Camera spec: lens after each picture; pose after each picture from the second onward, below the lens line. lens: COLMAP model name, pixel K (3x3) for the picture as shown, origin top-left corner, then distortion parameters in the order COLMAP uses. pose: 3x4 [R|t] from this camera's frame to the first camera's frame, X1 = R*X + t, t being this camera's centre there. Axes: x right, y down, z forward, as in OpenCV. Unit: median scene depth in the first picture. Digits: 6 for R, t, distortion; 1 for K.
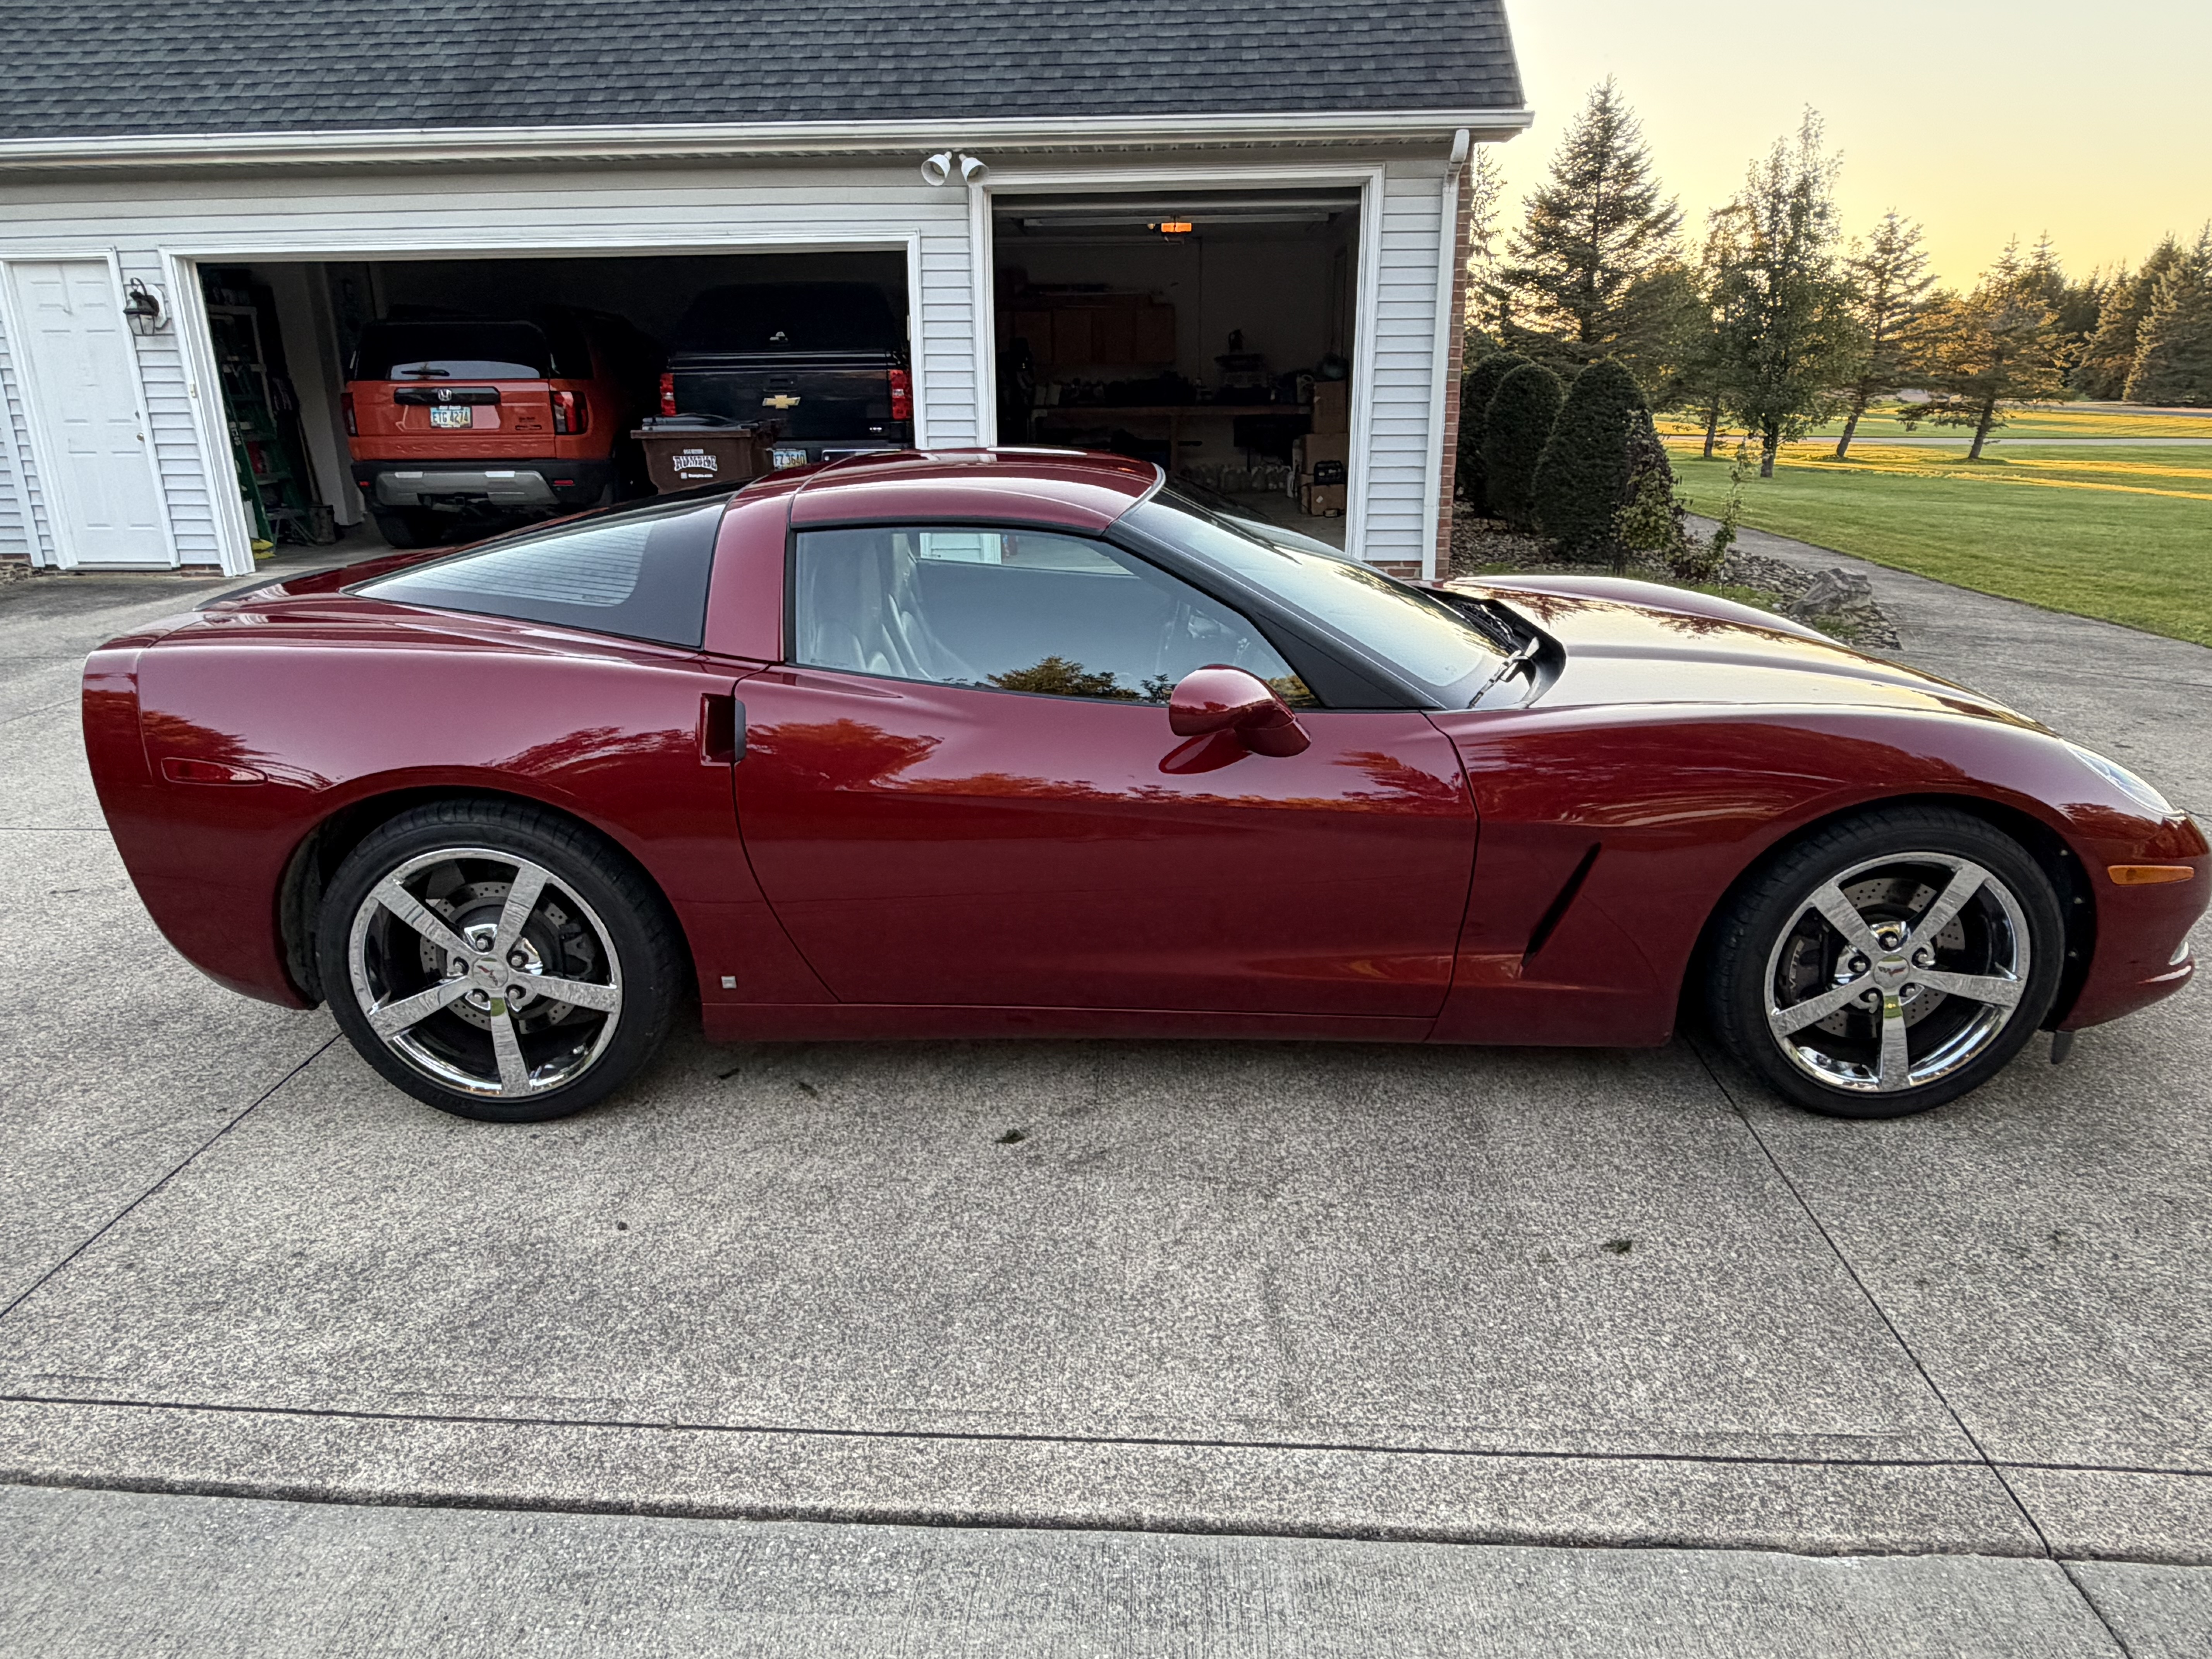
lens RADIAL K [[1428.8, 0, 1098.1], [0, 1428.8, 830.7], [0, 0, 1]] dist [0.001398, -0.002845]
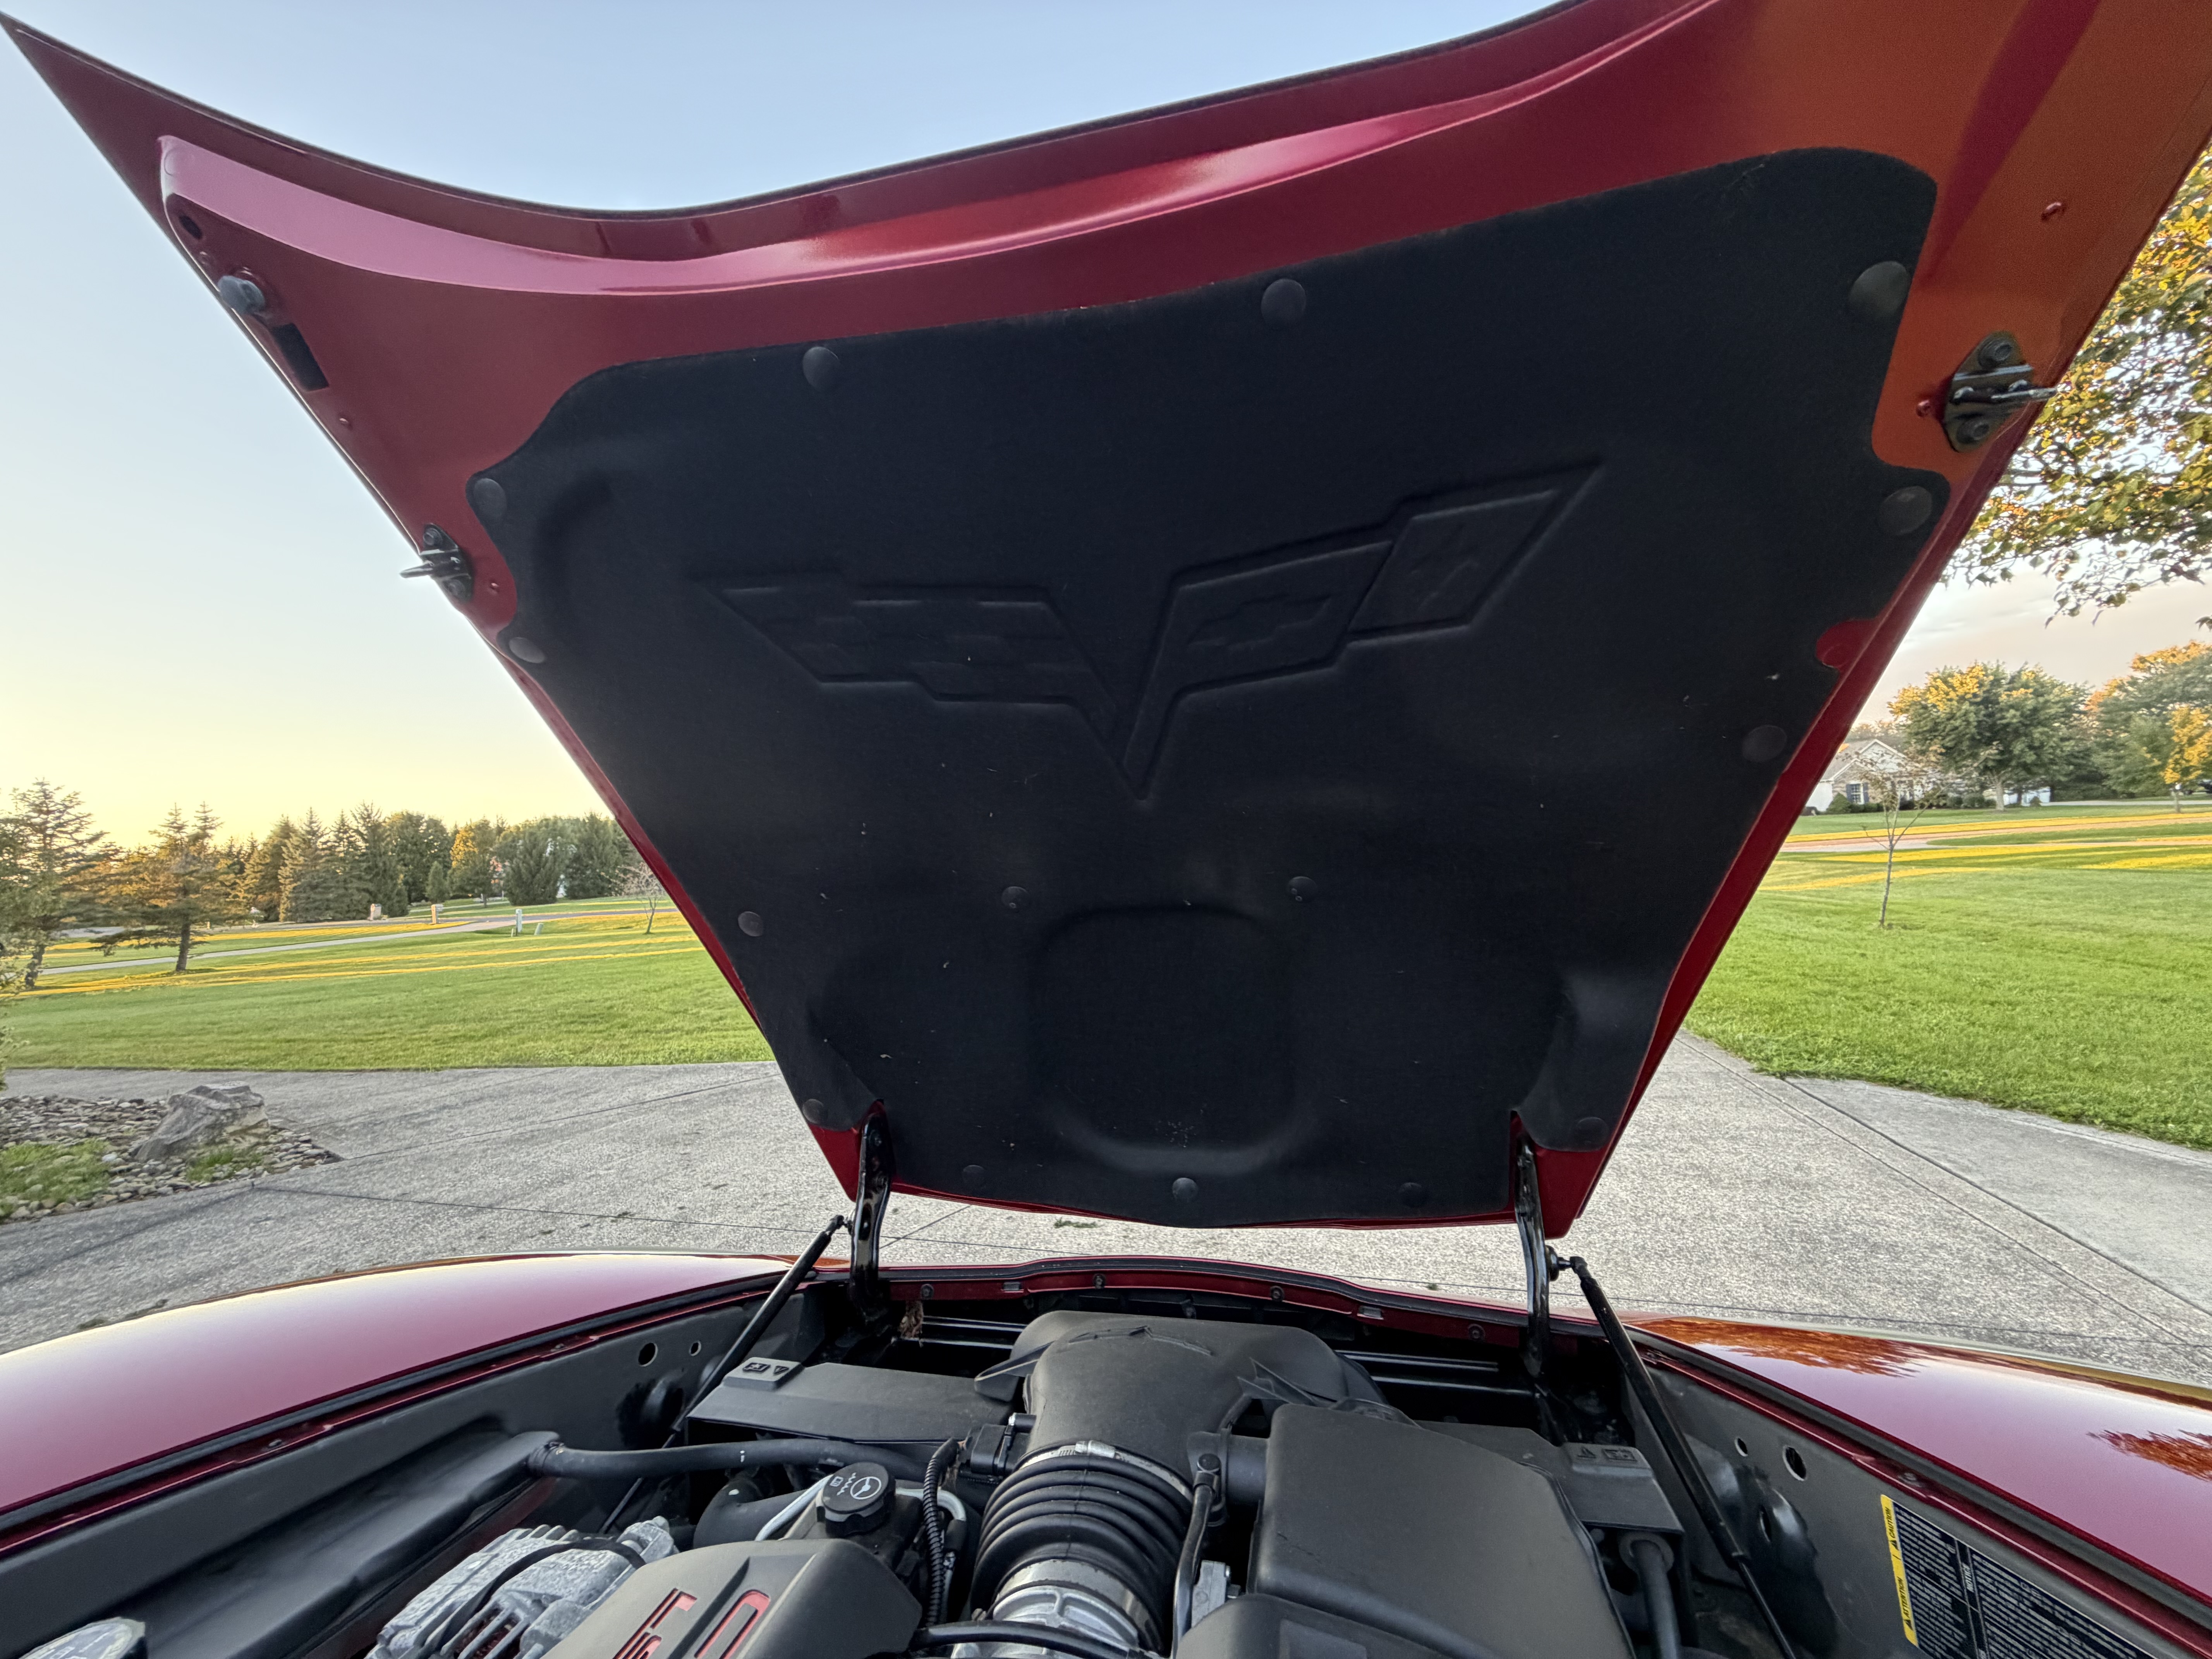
lens RADIAL K [[884.1, 0, 1091.4], [0, 884.1, 839.1], [0, 0, 1]] dist [-0.001995, 0.000572]
pose [[0.210792, 0.013185, 0.977442, 0.031322], [0.351473, 0.932018, -0.088369, -0.022888], [-0.912159, 0.362172, 0.191827, 0.095386]]
